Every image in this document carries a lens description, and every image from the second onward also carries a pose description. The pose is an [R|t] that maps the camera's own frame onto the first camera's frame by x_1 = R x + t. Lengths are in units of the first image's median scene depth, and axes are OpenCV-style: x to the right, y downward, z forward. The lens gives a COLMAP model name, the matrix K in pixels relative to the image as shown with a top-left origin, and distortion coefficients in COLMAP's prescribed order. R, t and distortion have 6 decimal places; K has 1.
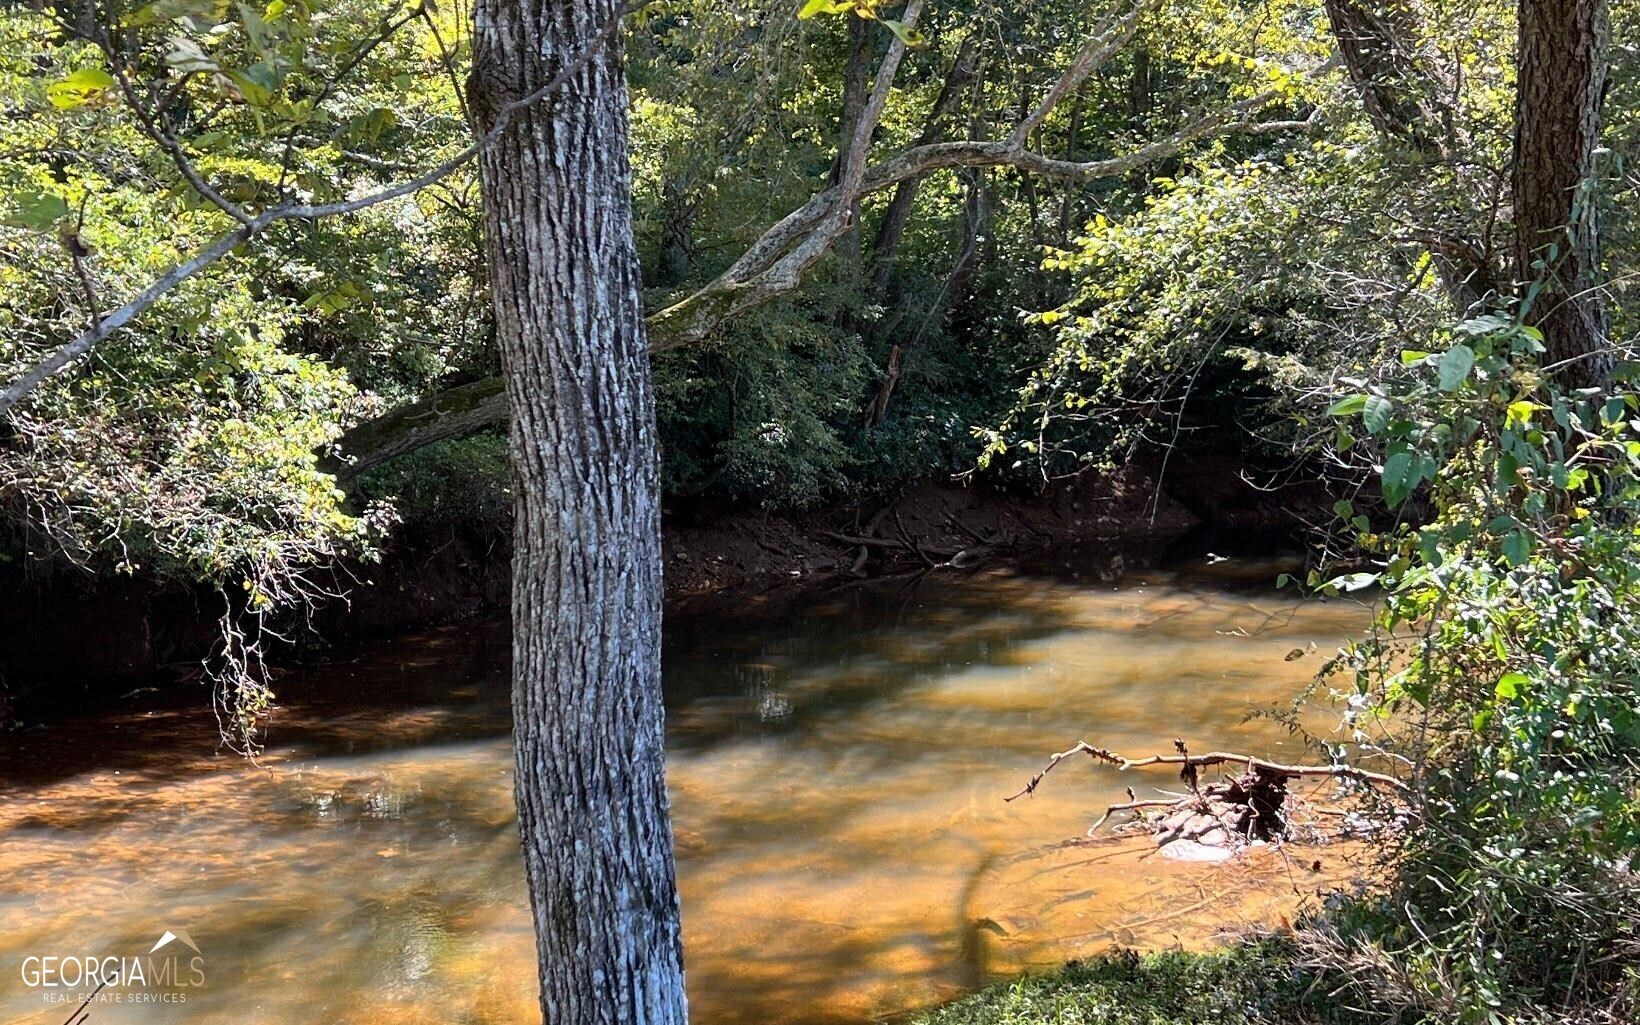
lens RADIAL K [[2205.5, 0, 826.3], [0, 2205.5, 492.0], [0, 0, 1]] dist [0.132824, 0.000000]
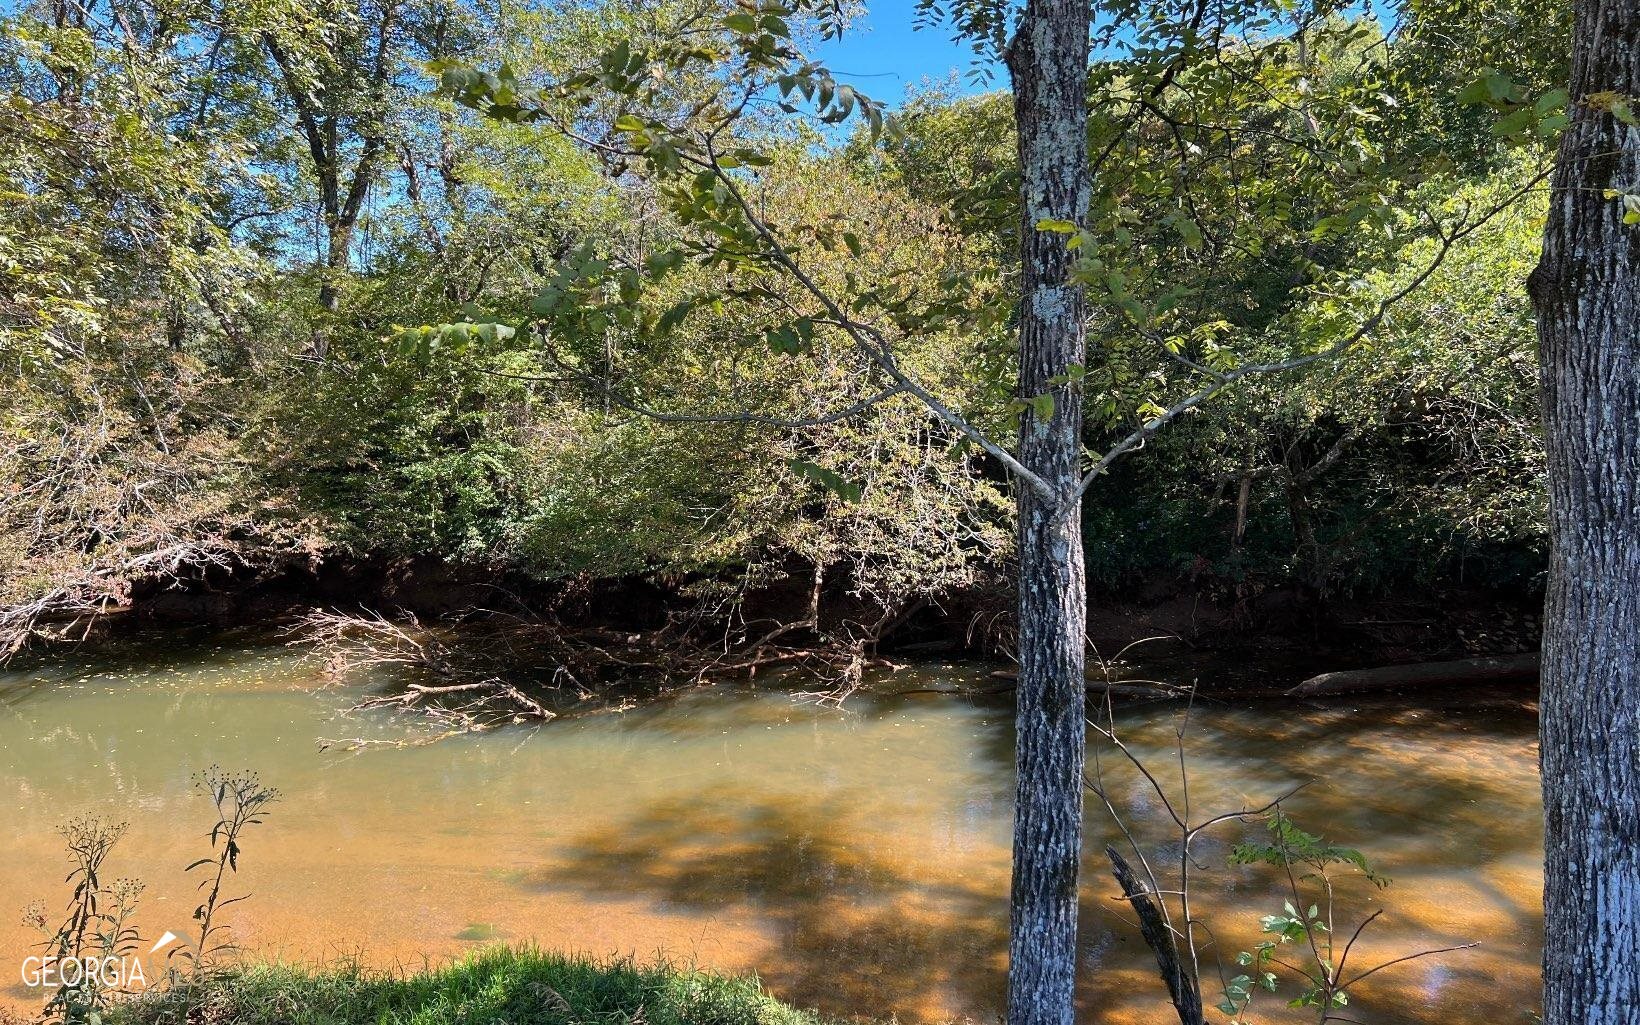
lens RADIAL K [[1230.7, 0, 805.2], [0, 1230.7, 516.4], [0, 0, 1]] dist [0.066117, -0.089678]
pose [[0.546664, 0.085618, -0.832964, 0.297154], [-0.083479, 0.995376, 0.047525, -0.015225], [0.833181, 0.043555, 0.551283, 0.091111]]
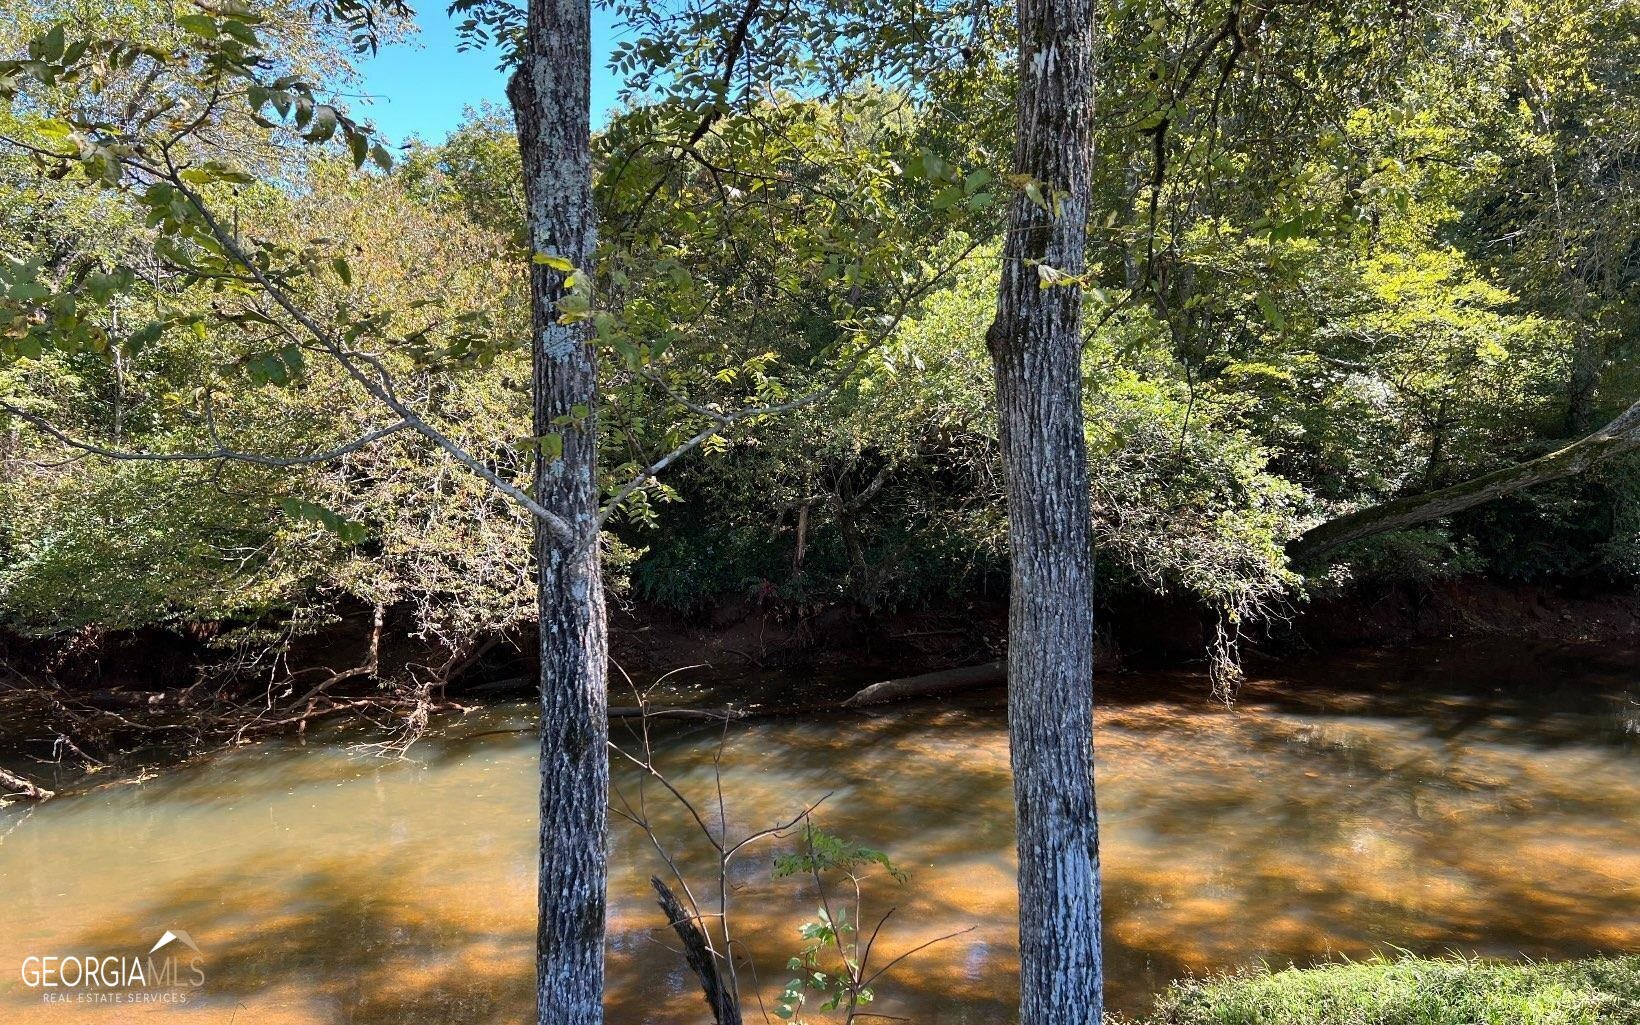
lens RADIAL K [[1230.7, 0, 816.3], [0, 1230.7, 517.7], [0, 0, 1]] dist [0.066117, -0.089678]
pose [[0.799072, 0.052504, -0.598939, 0.320806], [-0.067143, 0.997741, -0.002114, -0.023815], [0.597475, 0.041904, 0.800792, 0.123705]]
